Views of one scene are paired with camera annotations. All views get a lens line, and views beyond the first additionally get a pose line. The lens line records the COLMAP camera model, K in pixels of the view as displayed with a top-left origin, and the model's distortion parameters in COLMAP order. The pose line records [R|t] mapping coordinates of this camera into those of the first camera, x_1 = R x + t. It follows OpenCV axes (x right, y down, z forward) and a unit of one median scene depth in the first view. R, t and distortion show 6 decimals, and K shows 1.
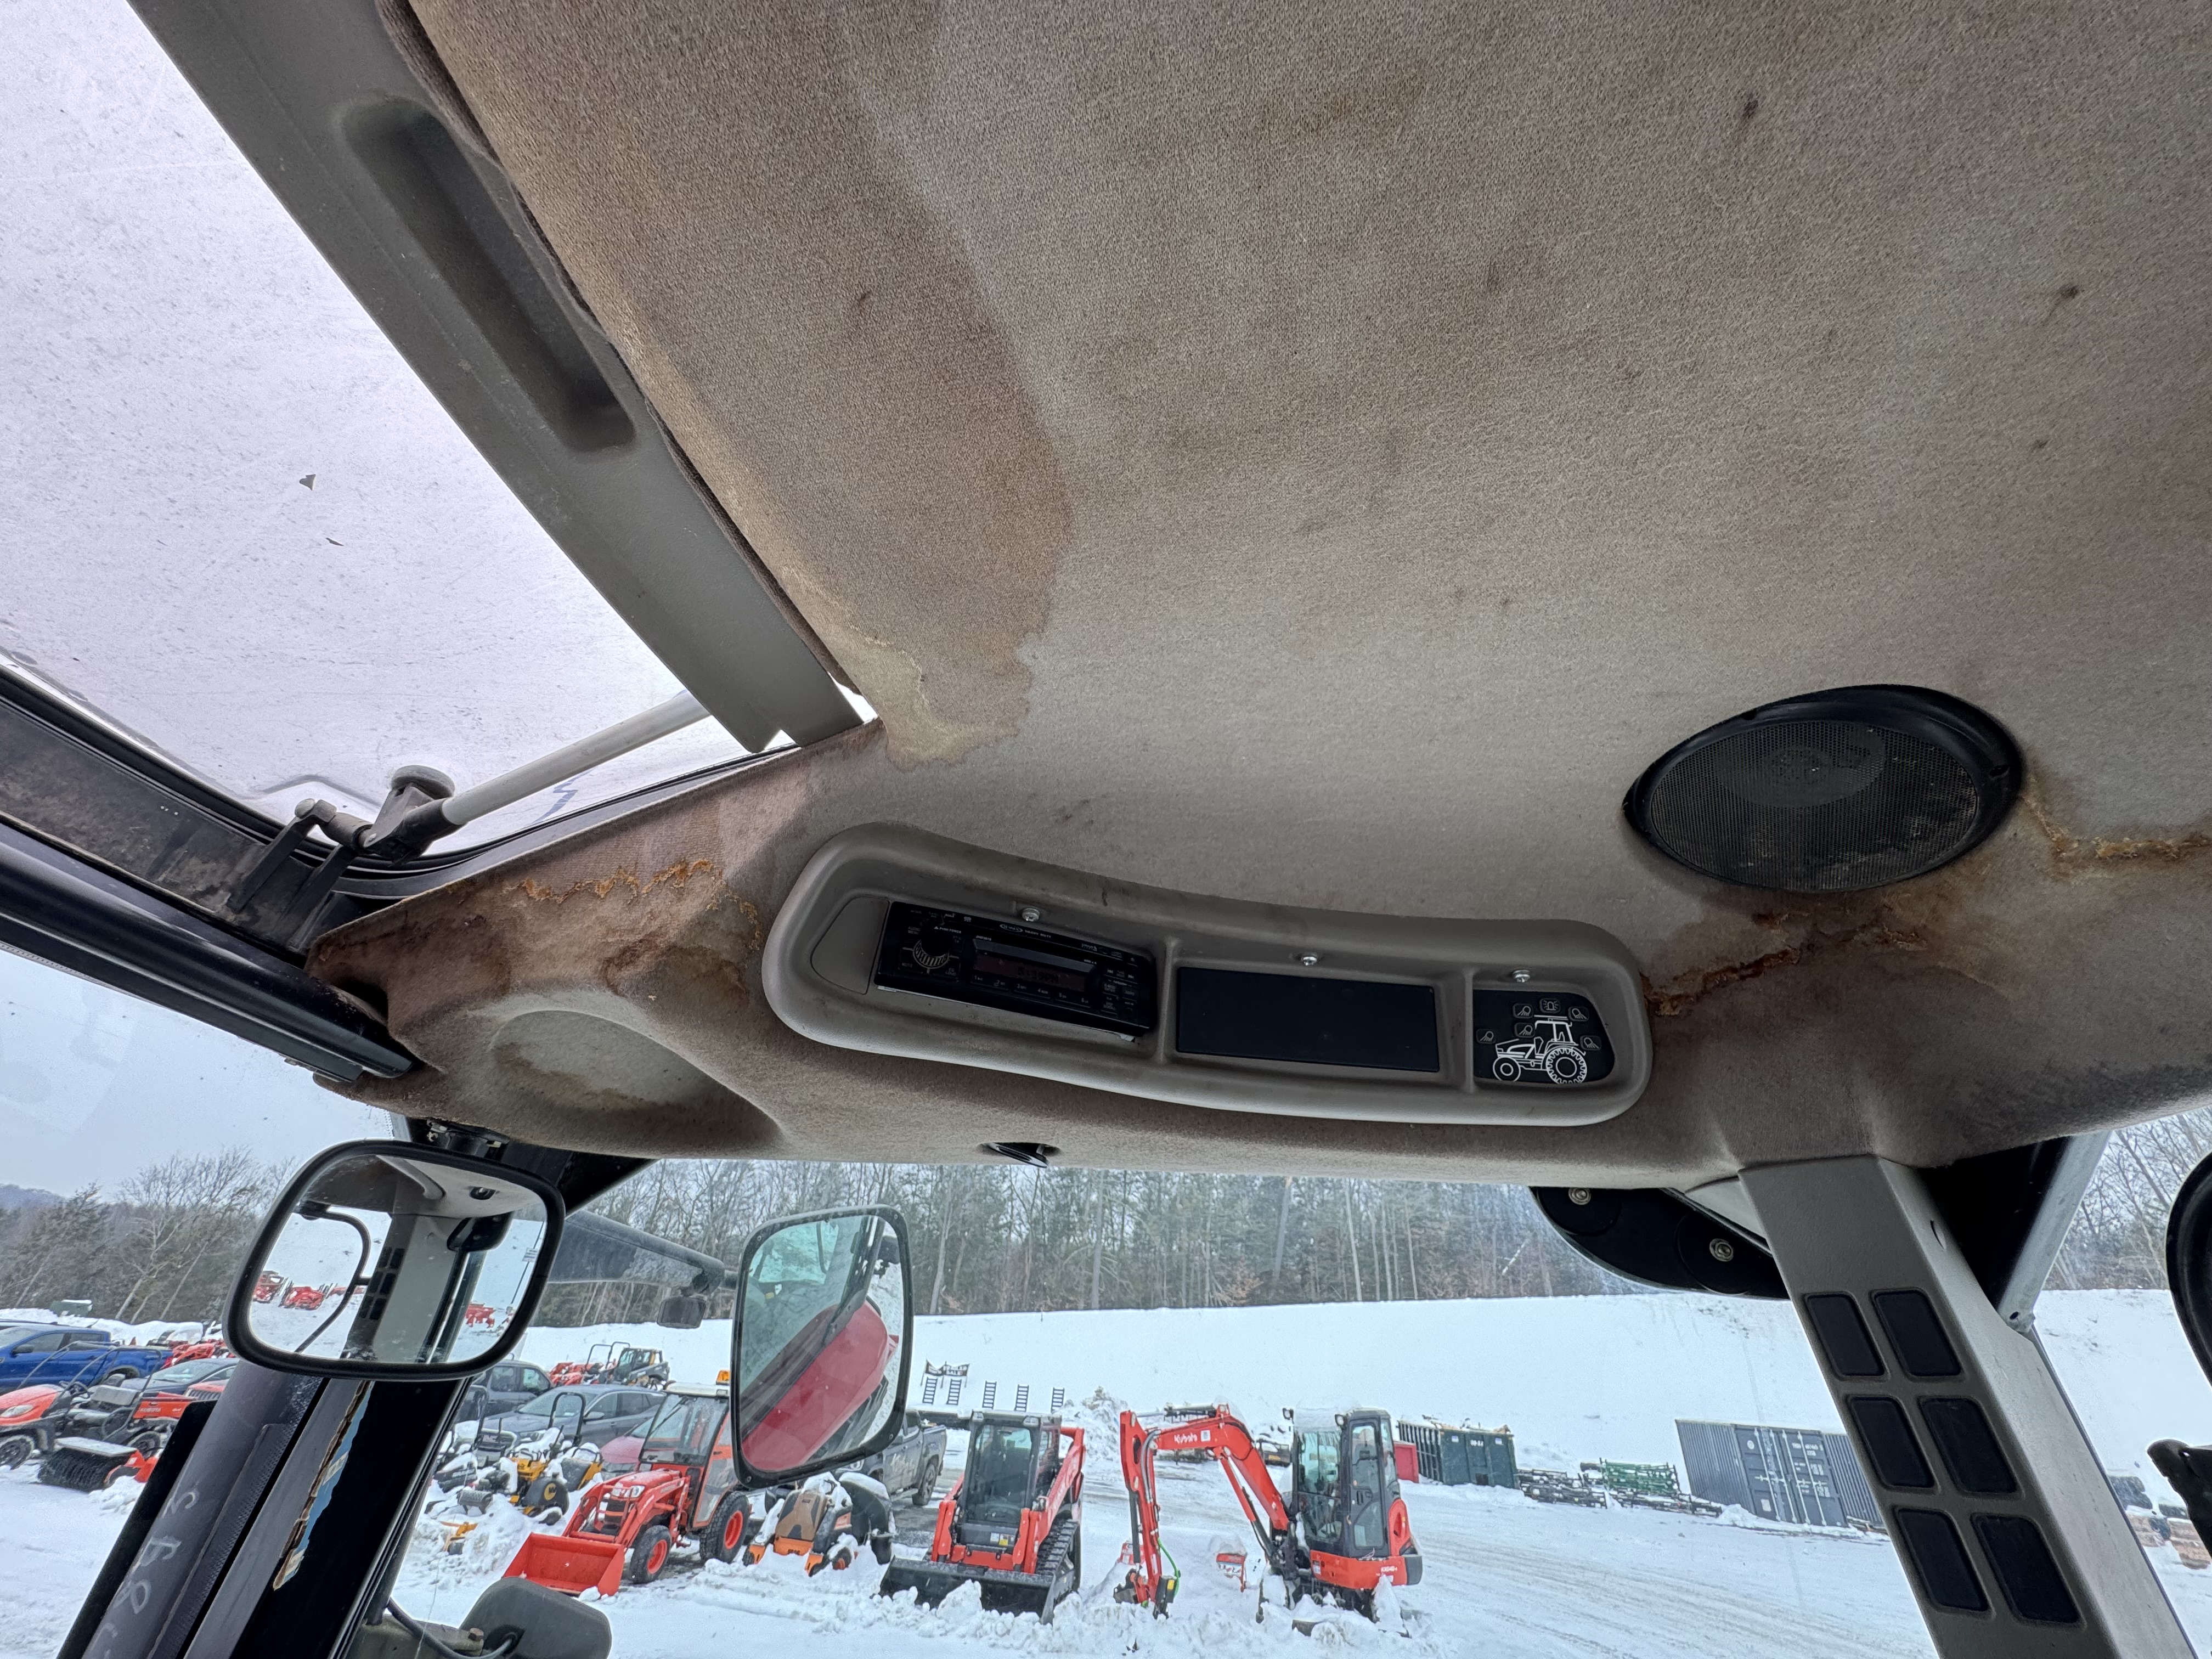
lens RADIAL K [[890.7, 0, 1106.0], [0, 890.7, 829.5], [0, 0, 1]] dist [-0.013099, 0.003628]
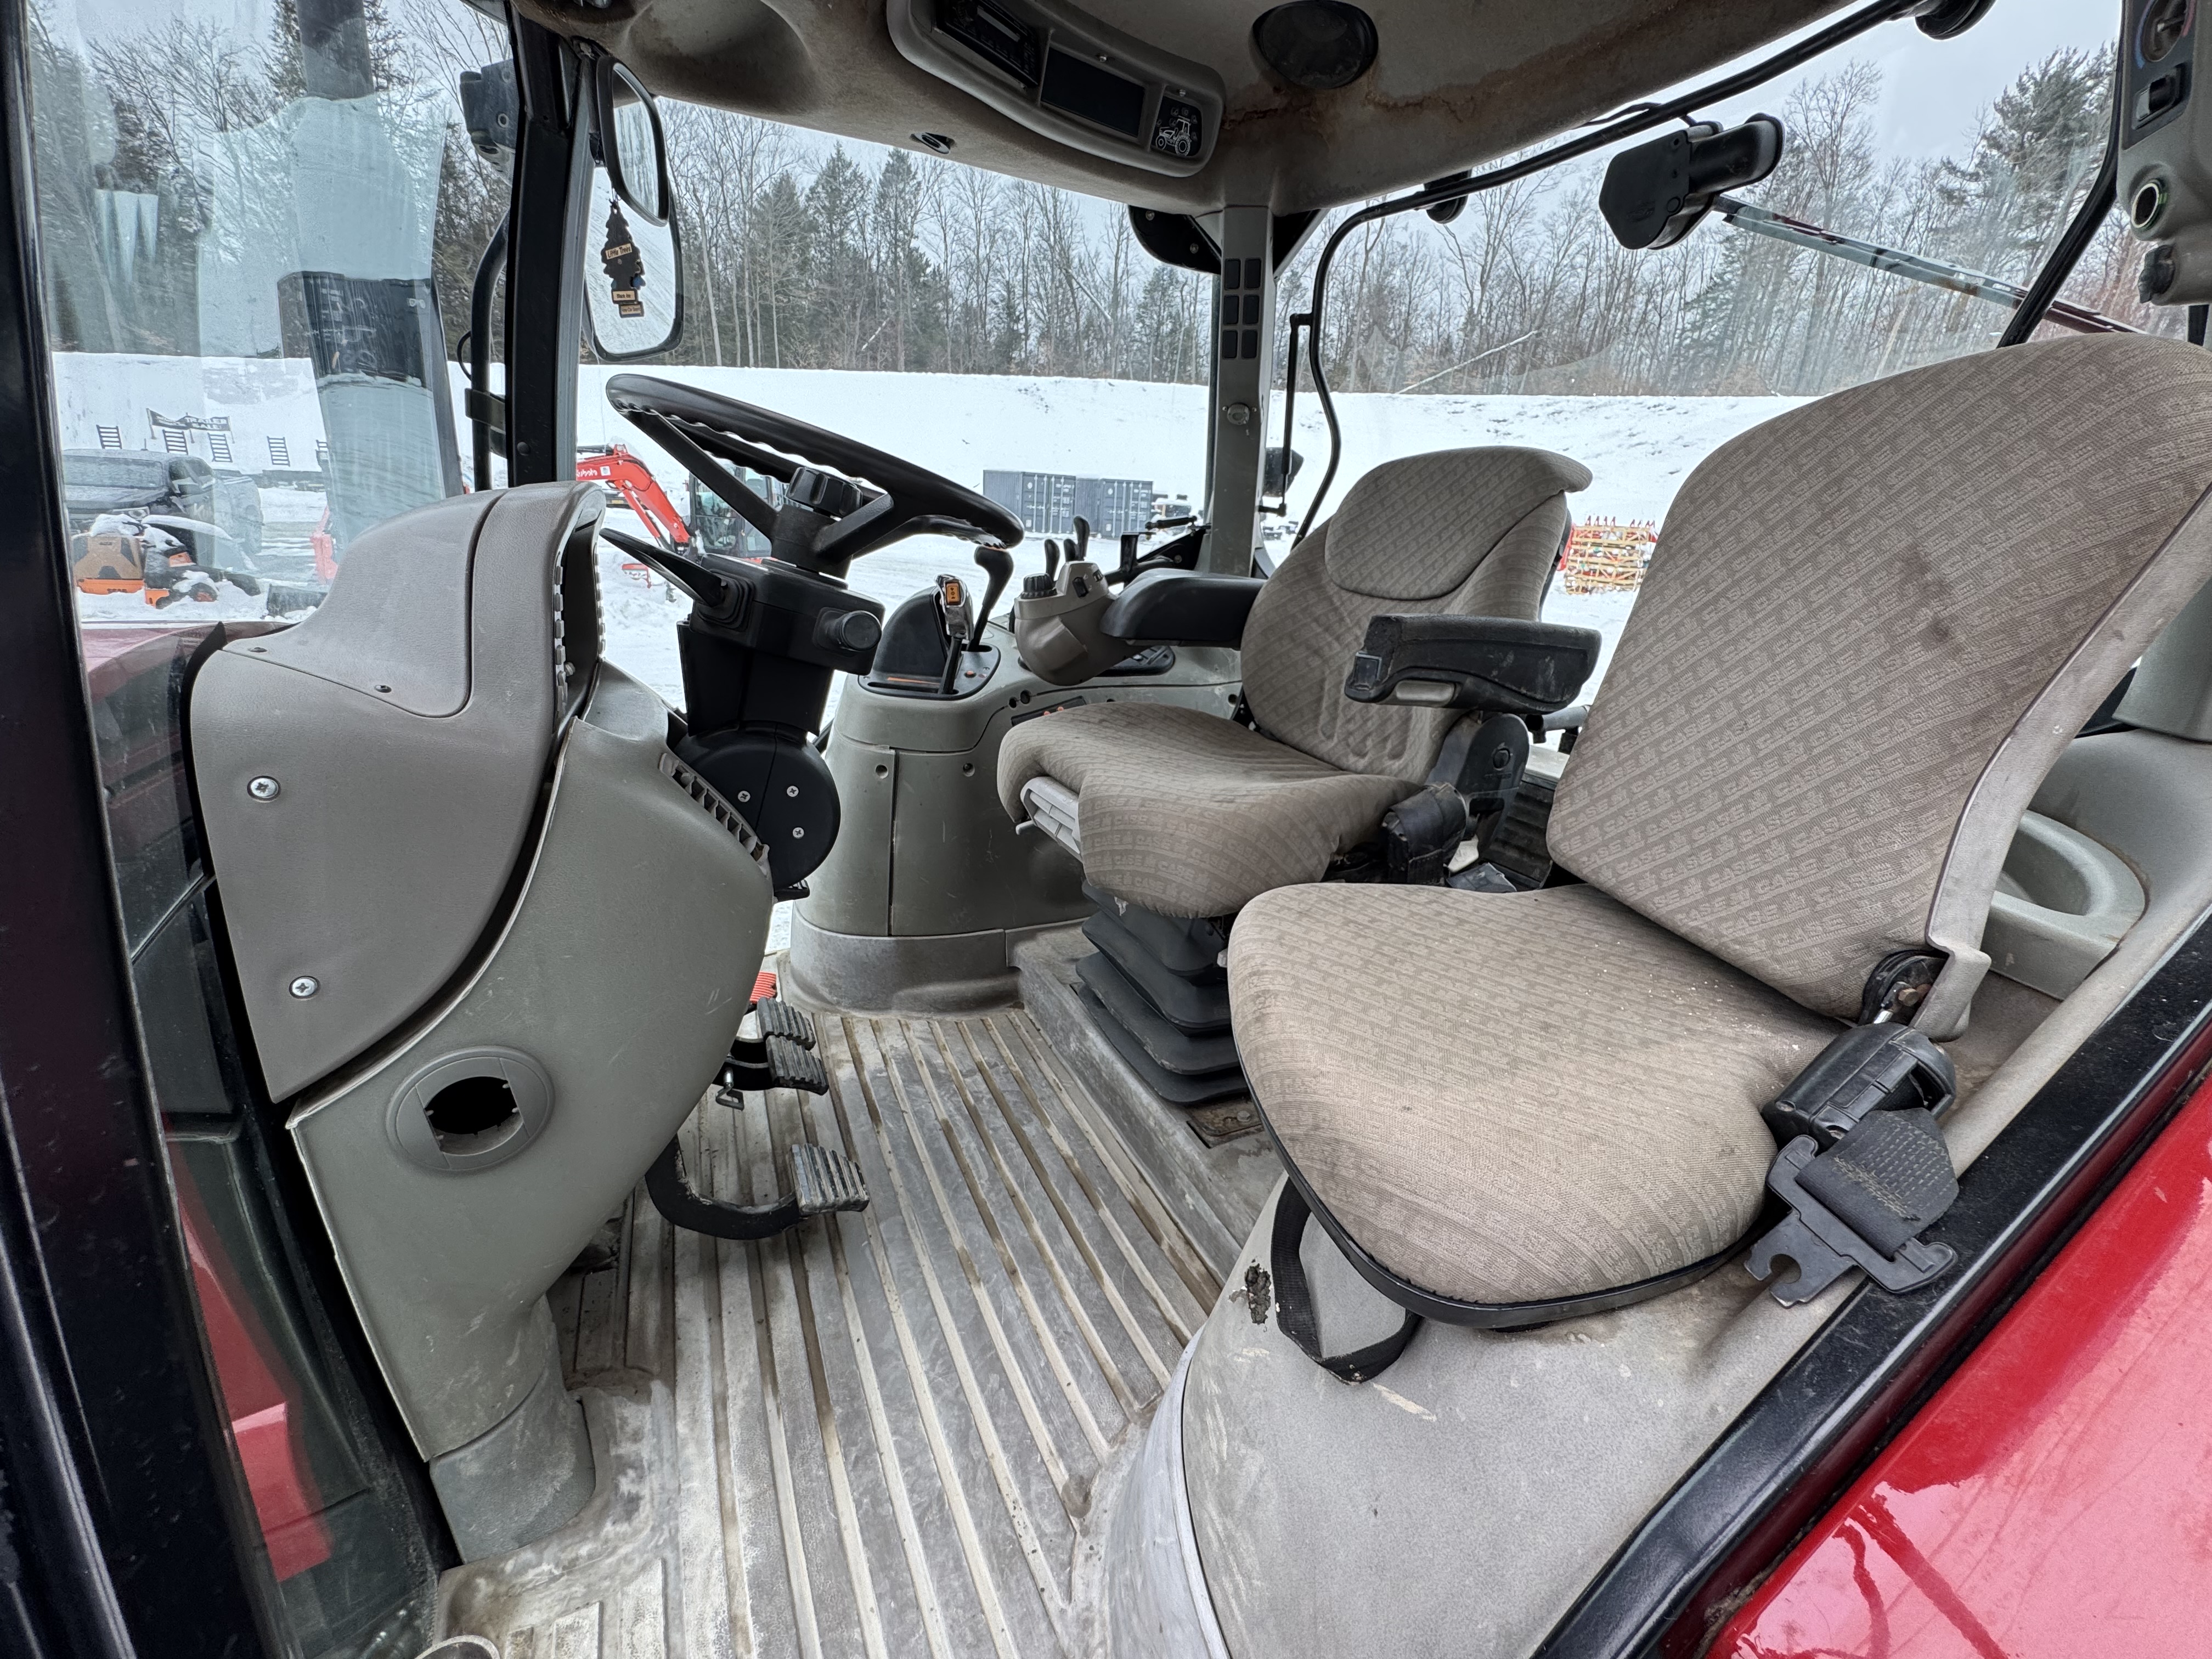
lens RADIAL K [[890.7, 0, 1106.0], [0, 890.7, 829.5], [0, 0, 1]] dist [-0.013099, 0.003628]
pose [[0.807413, -0.223974, 0.545820, -0.078266], [-0.319981, 0.611018, 0.724064, -0.014859], [-0.495677, -0.759271, 0.421677, -0.073232]]
